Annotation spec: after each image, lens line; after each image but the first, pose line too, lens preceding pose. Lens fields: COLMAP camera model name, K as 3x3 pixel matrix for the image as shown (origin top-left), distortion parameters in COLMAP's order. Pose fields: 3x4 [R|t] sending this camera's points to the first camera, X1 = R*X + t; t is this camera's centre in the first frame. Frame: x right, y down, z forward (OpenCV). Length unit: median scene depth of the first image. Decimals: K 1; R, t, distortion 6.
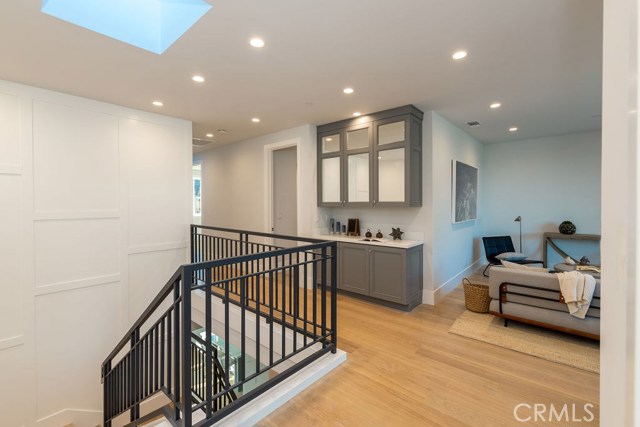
lens RADIAL K [[282.4, 0, 321.2], [0, 282.4, 209.0], [0, 0, 1]] dist [0.000004, -0.000003]
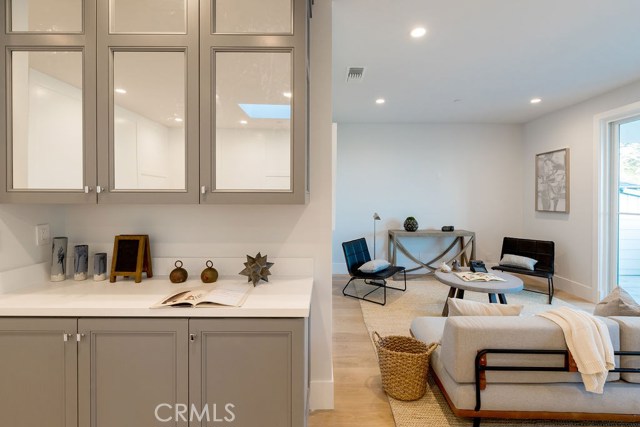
lens RADIAL K [[282.4, 0, 323.4], [0, 282.4, 200.5], [0, 0, 1]] dist [0.000004, -0.000003]
pose [[0.756067, -0.000662, 0.654494, 0.063867], [0.004317, 0.999983, -0.003976, -0.009464], [-0.654480, 0.005831, 0.756057, 0.577330]]
